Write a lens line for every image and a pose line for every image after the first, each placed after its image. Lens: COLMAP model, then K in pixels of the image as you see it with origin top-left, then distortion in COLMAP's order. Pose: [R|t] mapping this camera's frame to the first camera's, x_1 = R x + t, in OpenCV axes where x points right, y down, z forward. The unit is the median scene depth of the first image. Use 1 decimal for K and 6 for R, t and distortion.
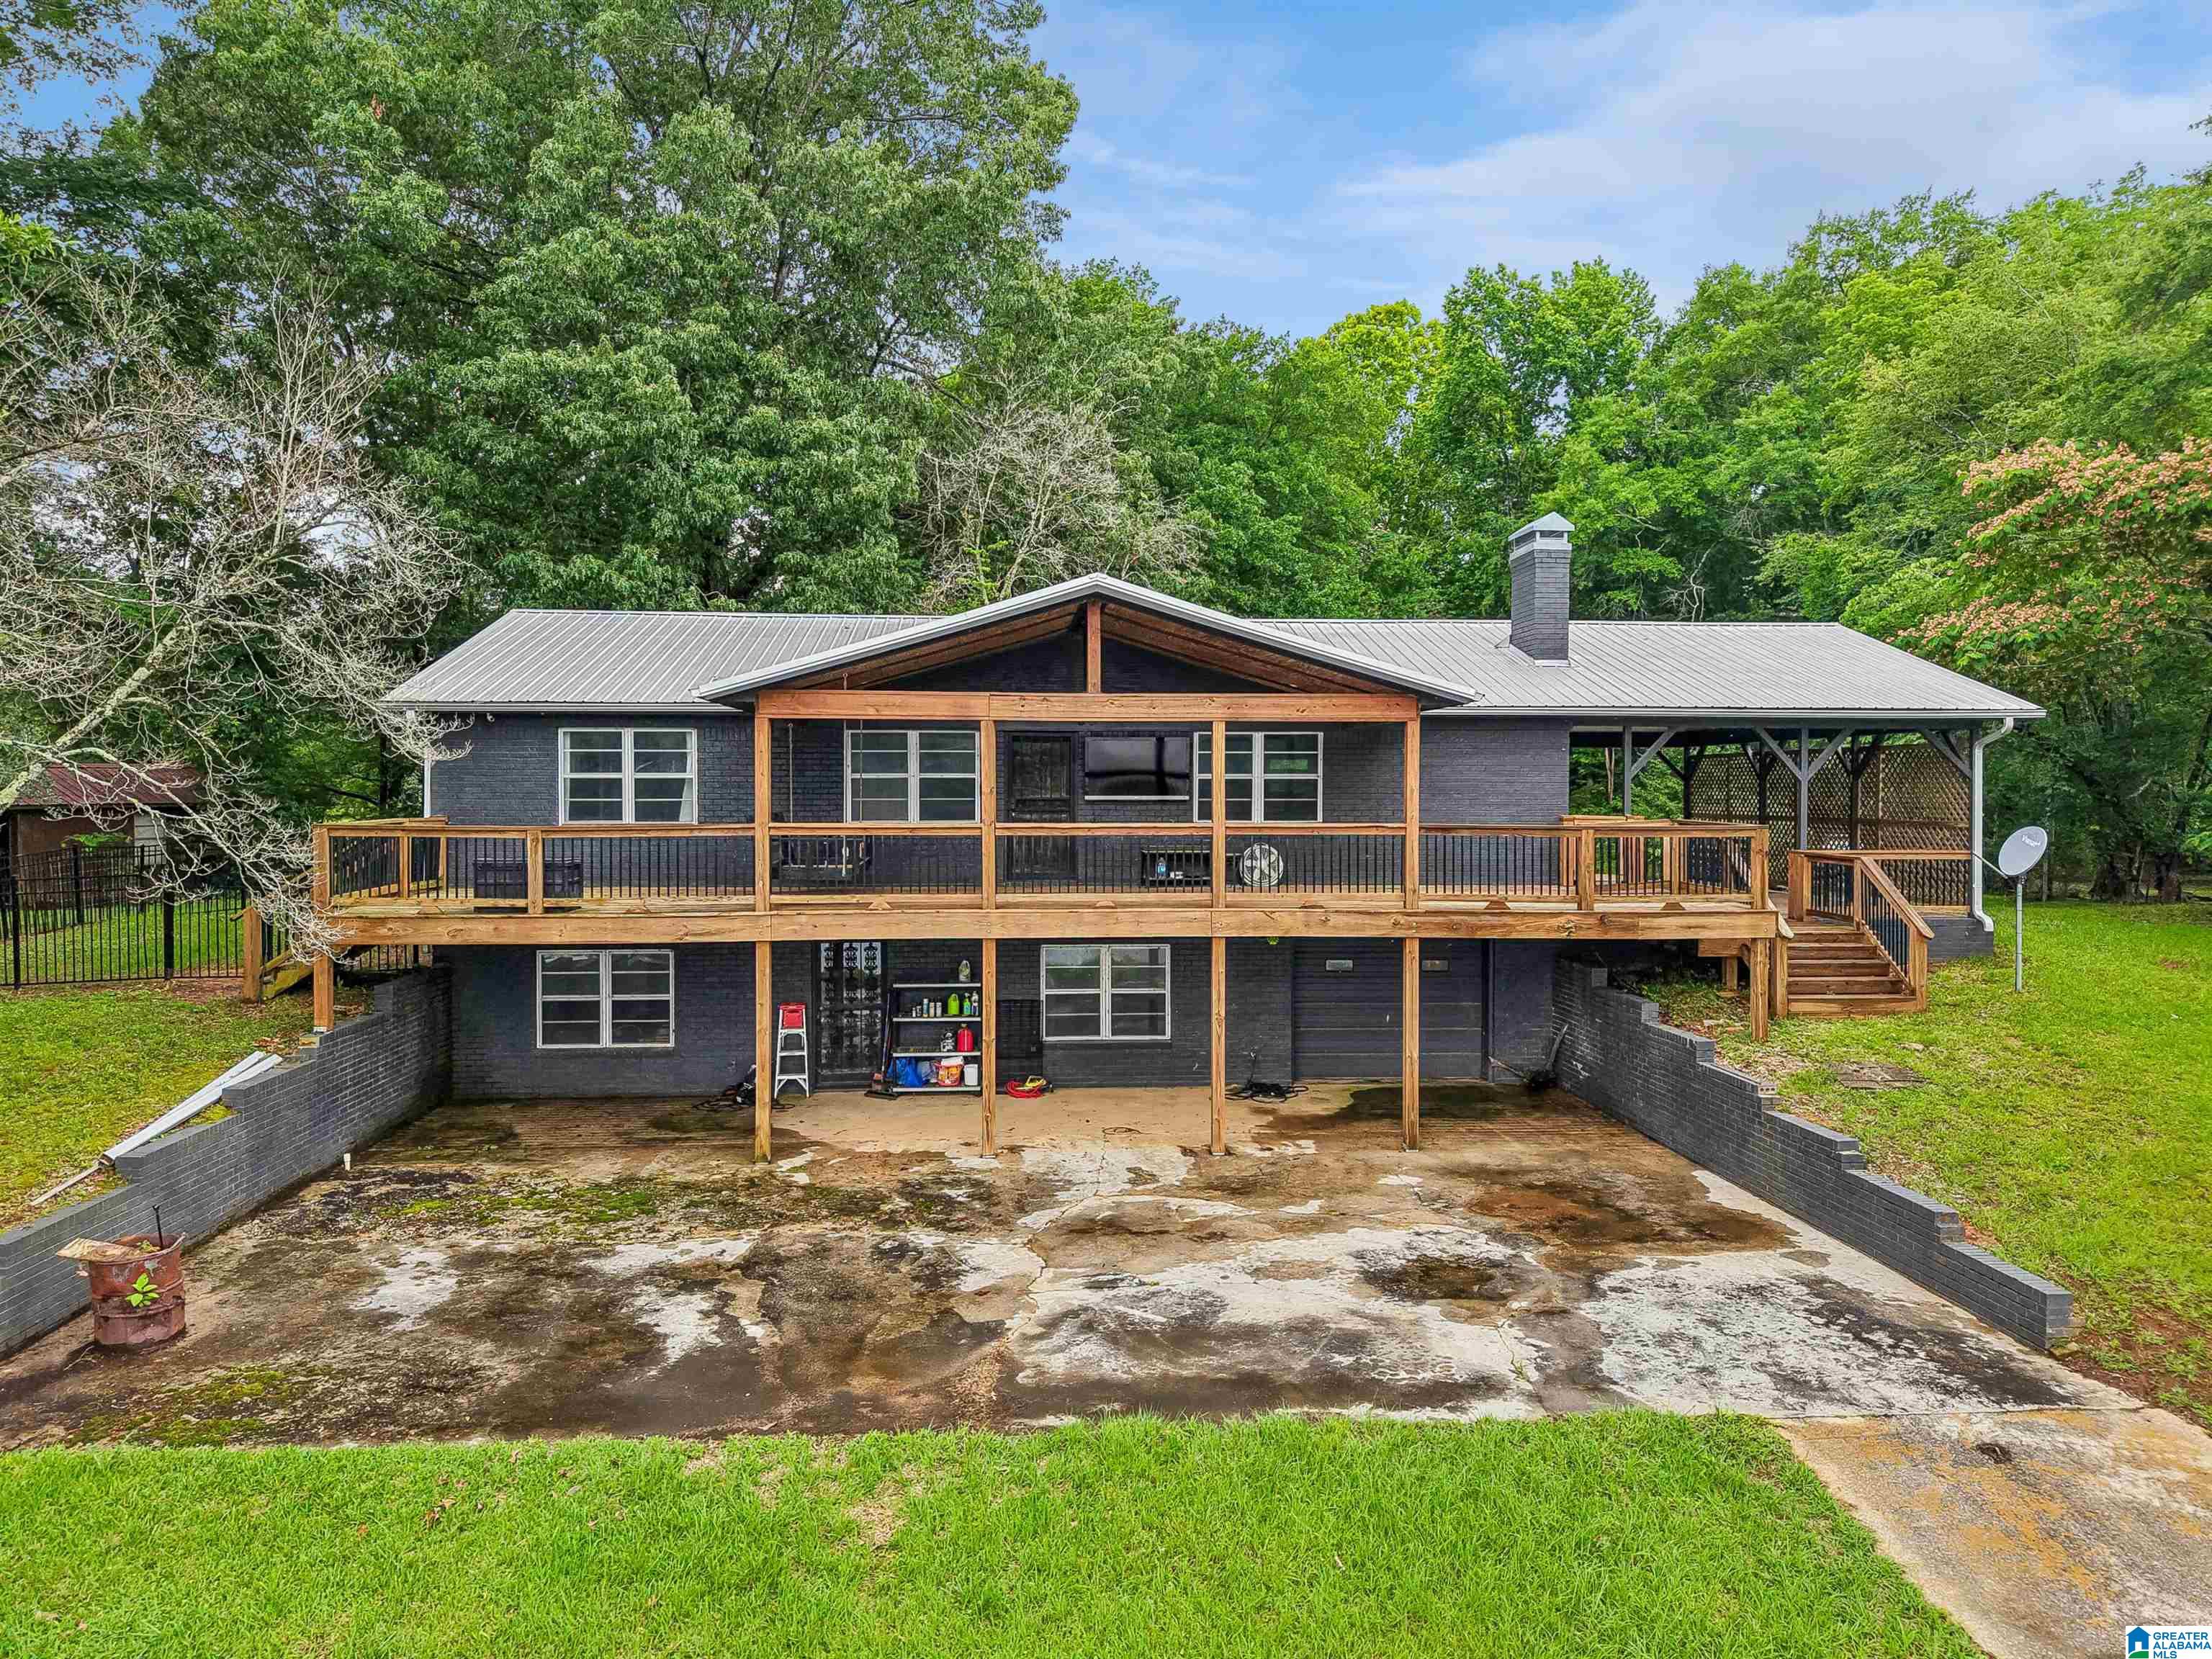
lens RADIAL K [[1481.5, 0, 1106.0], [0, 1481.5, 829.5], [0, 0, 1]] dist [0.004283, 0.001807]
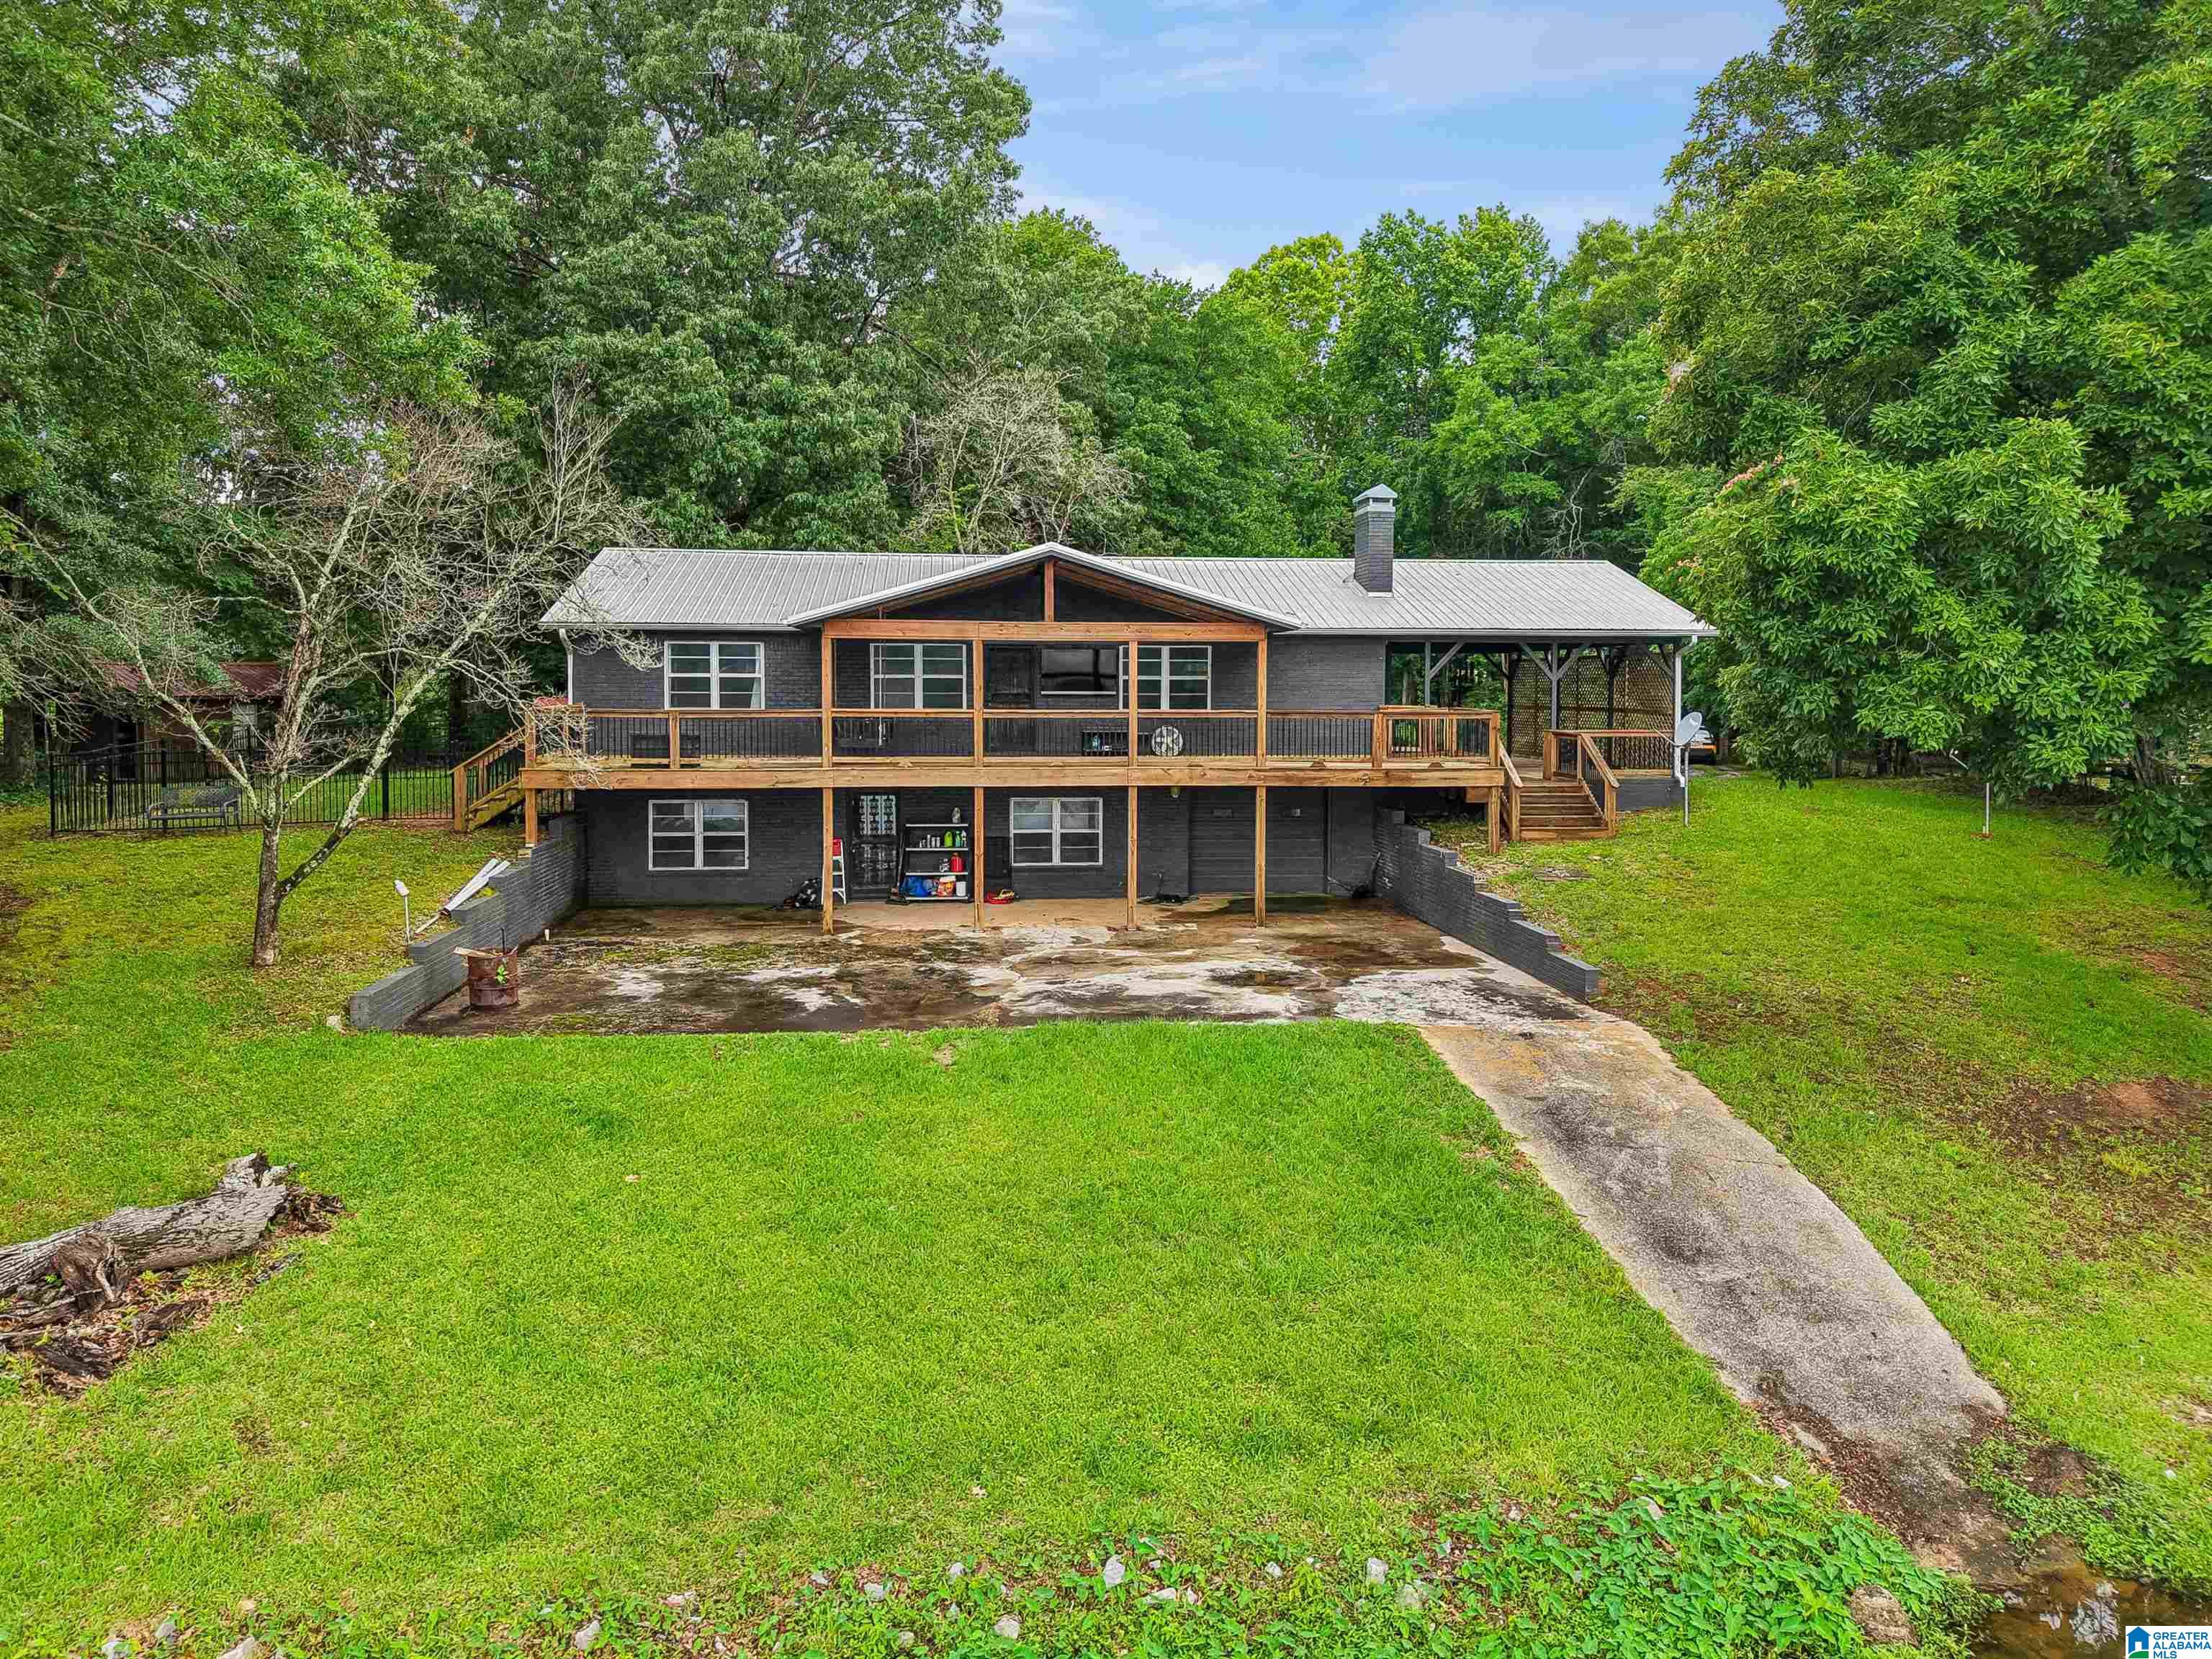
lens RADIAL K [[1505.8, 0, 1110.0], [0, 1505.8, 756.6], [0, 0, 1]] dist [0.042230, -0.063219]
pose [[0.999233, -0.000011, 0.039147, -0.005098], [-0.000790, 0.999791, 0.020445, 0.010736], [-0.039139, -0.020460, 0.999024, -0.438035]]
